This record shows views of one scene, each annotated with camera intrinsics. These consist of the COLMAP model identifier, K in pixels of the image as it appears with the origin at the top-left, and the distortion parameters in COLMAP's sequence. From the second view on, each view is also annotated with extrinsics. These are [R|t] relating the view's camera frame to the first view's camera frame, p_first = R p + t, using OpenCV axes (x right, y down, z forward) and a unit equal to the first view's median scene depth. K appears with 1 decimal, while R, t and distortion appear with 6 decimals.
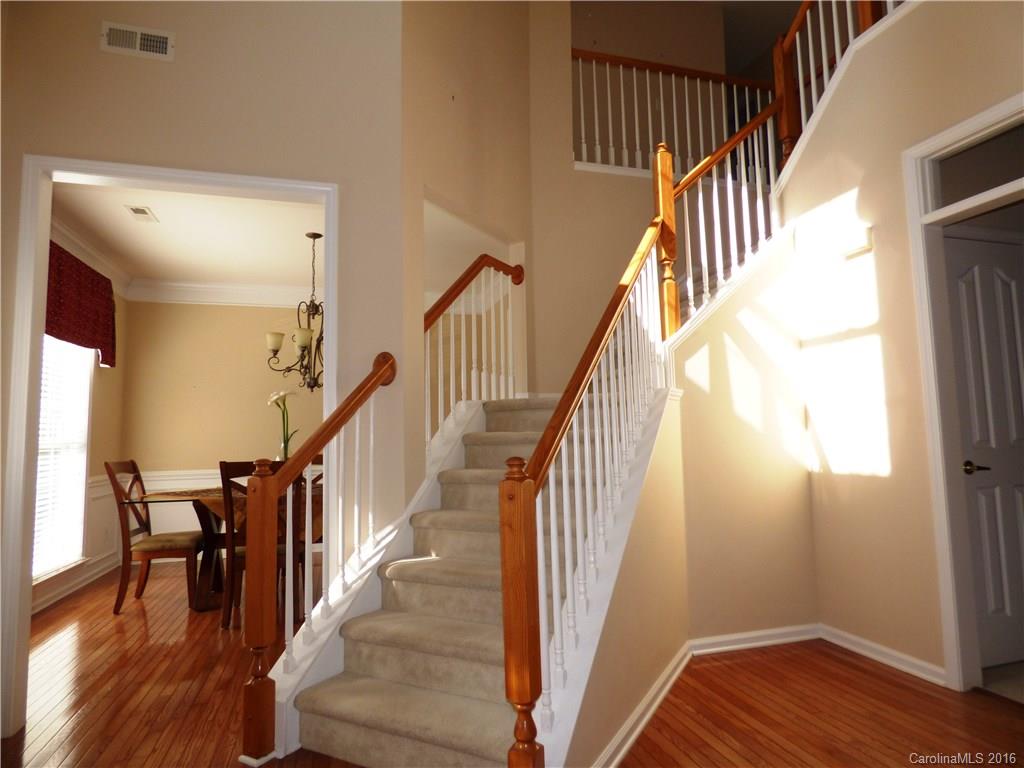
lens RADIAL K [[619.9, 0, 507.6], [0, 619.9, 391.5], [0, 0, 1]] dist [-0.000202, 0.017293]
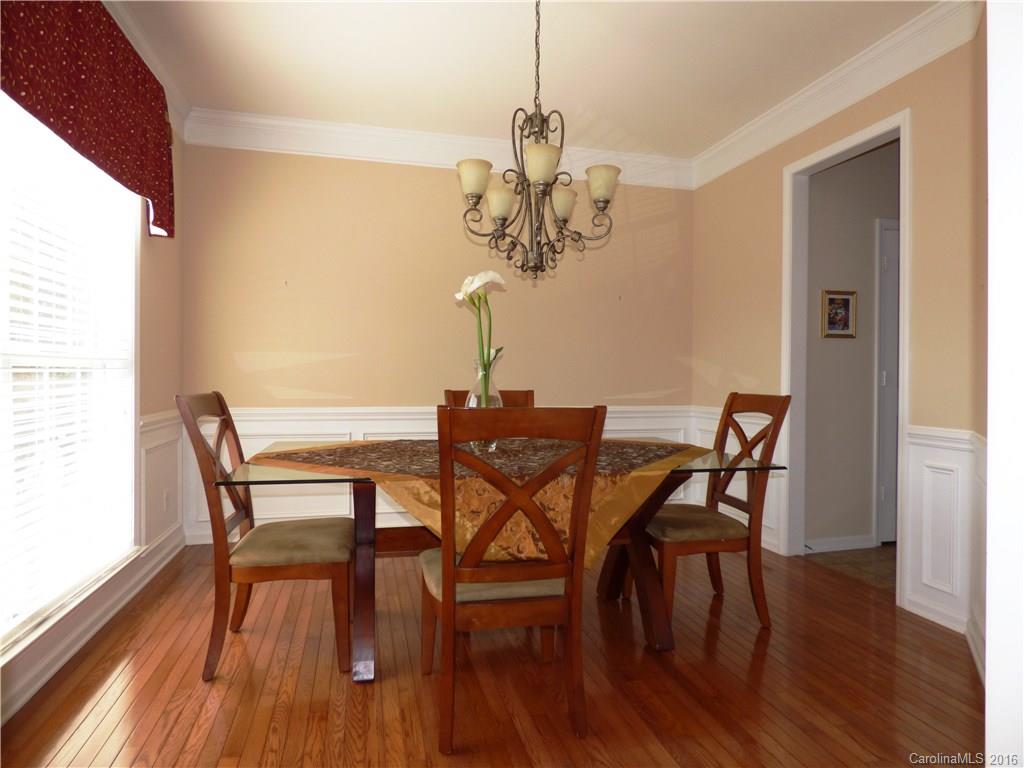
lens RADIAL K [[613.4, 0, 515.9], [0, 613.4, 379.8], [0, 0, 1]] dist [0.002859, -0.001338]
pose [[0.999378, 0.028315, -0.021009, -0.321812], [-0.026211, 0.995187, 0.094424, 0.039953], [0.023582, -0.093815, 0.995310, 0.454960]]
